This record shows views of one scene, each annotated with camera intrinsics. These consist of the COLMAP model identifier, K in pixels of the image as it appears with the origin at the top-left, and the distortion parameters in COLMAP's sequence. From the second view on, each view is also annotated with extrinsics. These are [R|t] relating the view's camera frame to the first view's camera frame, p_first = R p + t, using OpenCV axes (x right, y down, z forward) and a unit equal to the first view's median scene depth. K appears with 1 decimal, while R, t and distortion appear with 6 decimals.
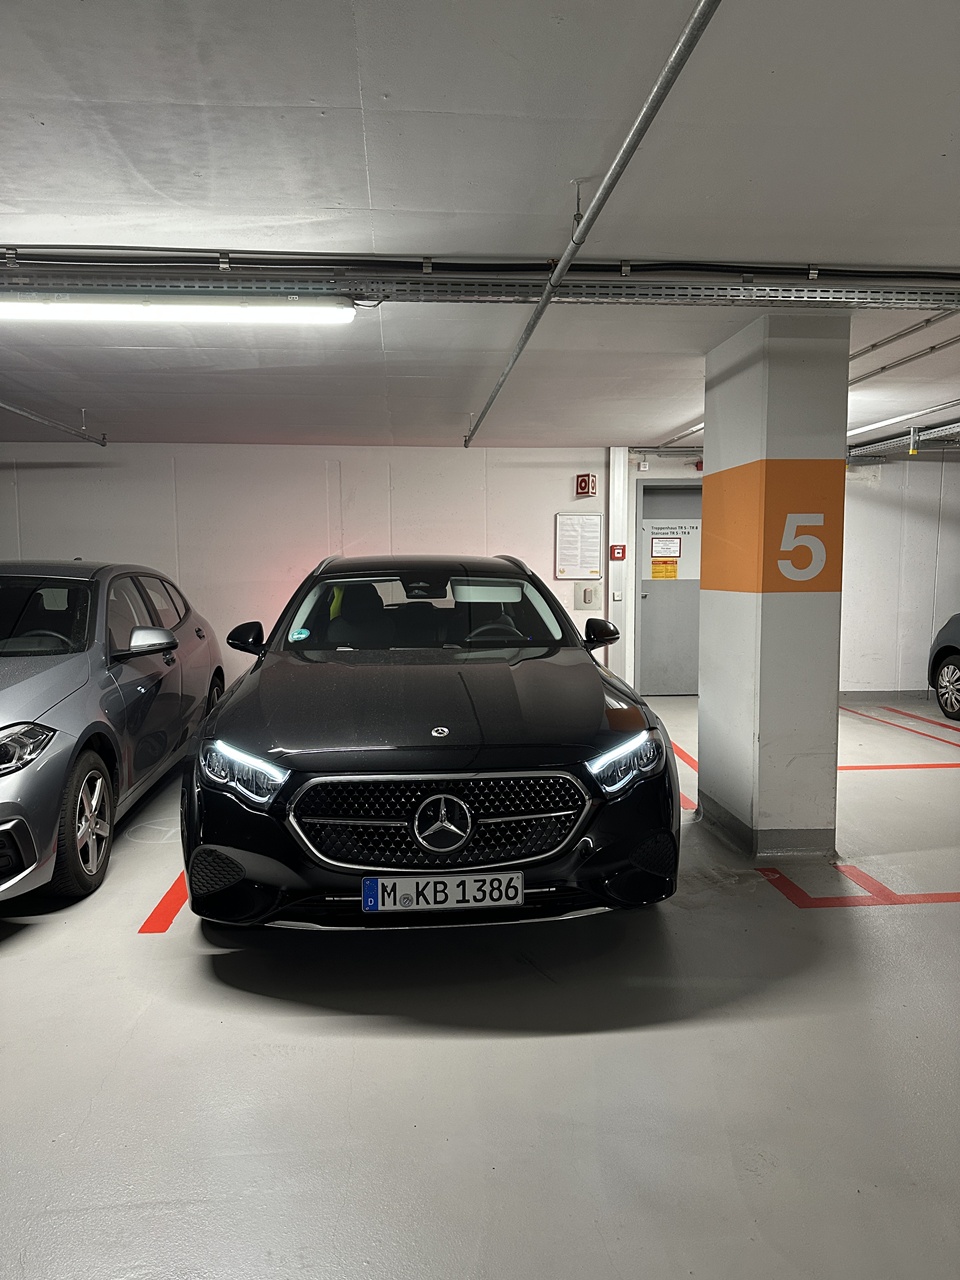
lens RADIAL K [[895.0, 0, 480.0], [0, 895.0, 640.0], [0, 0, 1]] dist [-0.000654, -0.004189]
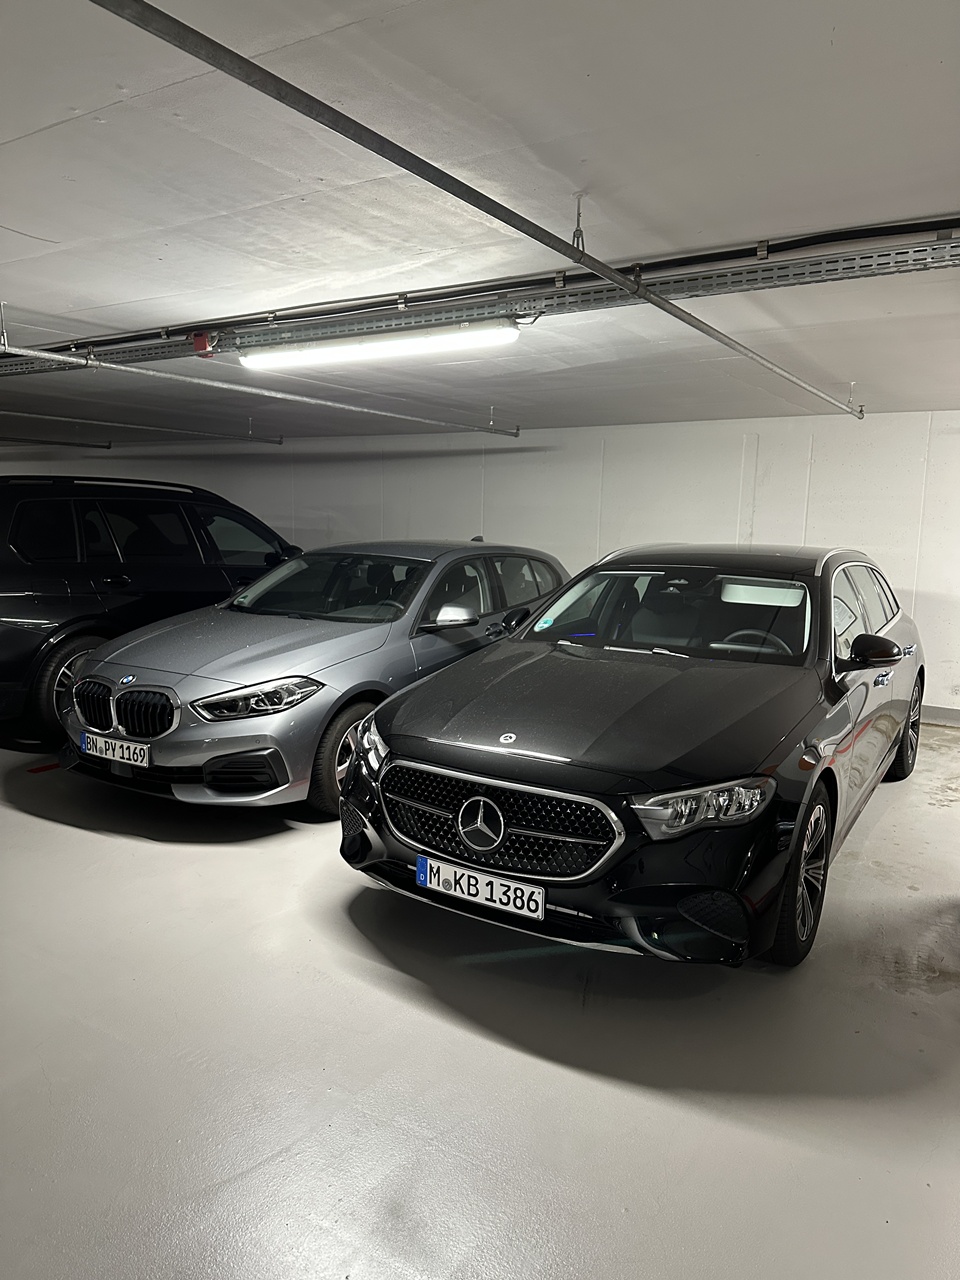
lens RADIAL K [[888.7, 0, 480.0], [0, 888.7, 640.0], [0, 0, 1]] dist [0.059755, -0.098359]
pose [[0.794706, 0.106720, -0.597540, 0.569880], [-0.075583, 0.994159, 0.077034, -0.095899], [0.602271, -0.016056, 0.798130, 0.149973]]
